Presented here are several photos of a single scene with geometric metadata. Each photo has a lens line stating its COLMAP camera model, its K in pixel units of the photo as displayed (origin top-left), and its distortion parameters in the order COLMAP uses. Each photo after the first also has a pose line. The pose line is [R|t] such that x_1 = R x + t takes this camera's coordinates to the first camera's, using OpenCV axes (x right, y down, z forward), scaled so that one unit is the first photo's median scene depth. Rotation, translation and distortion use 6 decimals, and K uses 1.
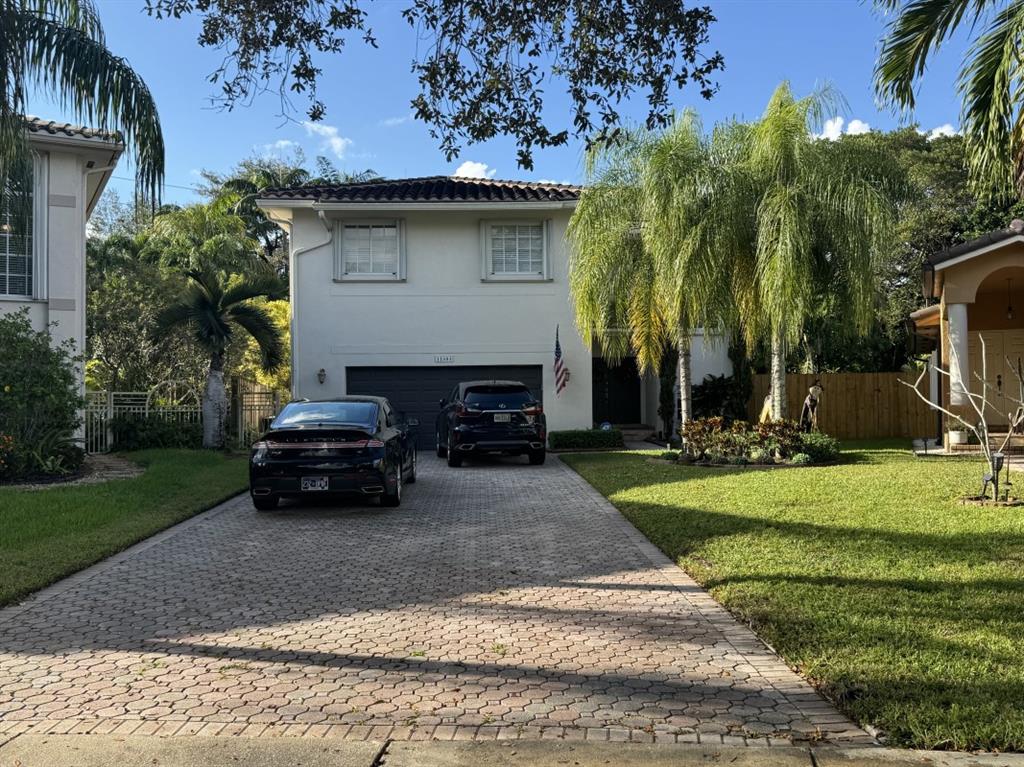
lens RADIAL K [[730.6, 0, 512.0], [0, 730.6, 383.5], [0, 0, 1]] dist [0.058422, -0.001648]
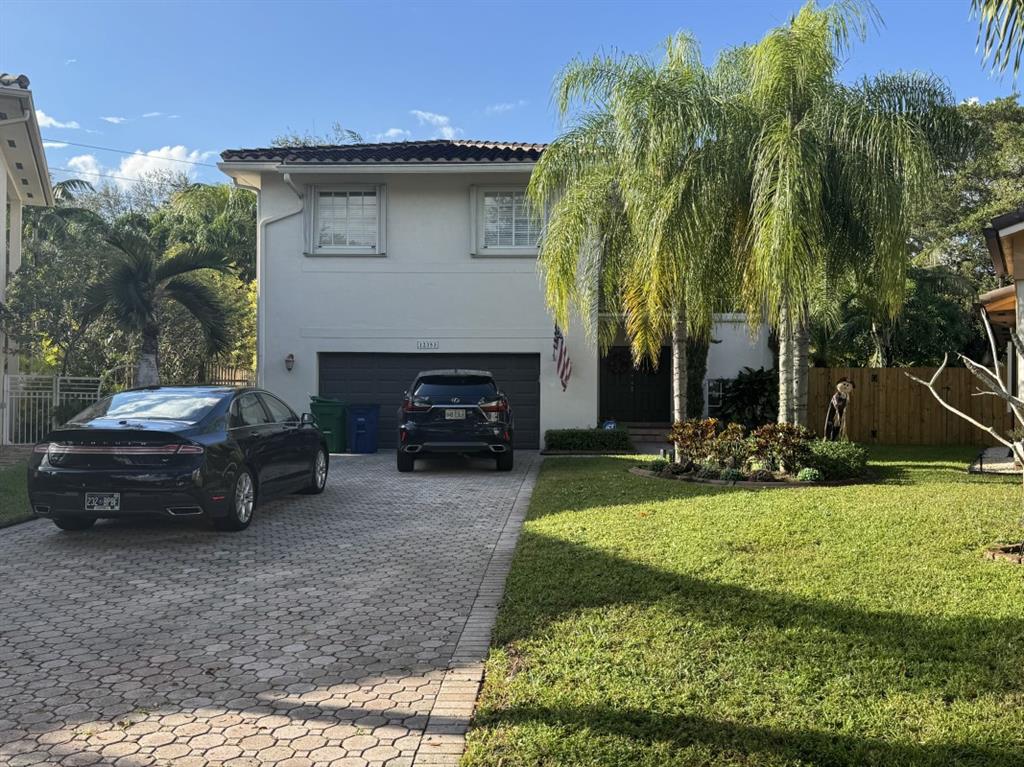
lens RADIAL K [[768.2, 0, 512.0], [0, 768.2, 383.5], [0, 0, 1]] dist [0.050638, -0.005177]
pose [[0.997356, 0.015792, -0.070936, 0.089788], [-0.014974, 0.999815, 0.012049, 0.000254], [0.071113, -0.010955, 0.997408, 0.107804]]
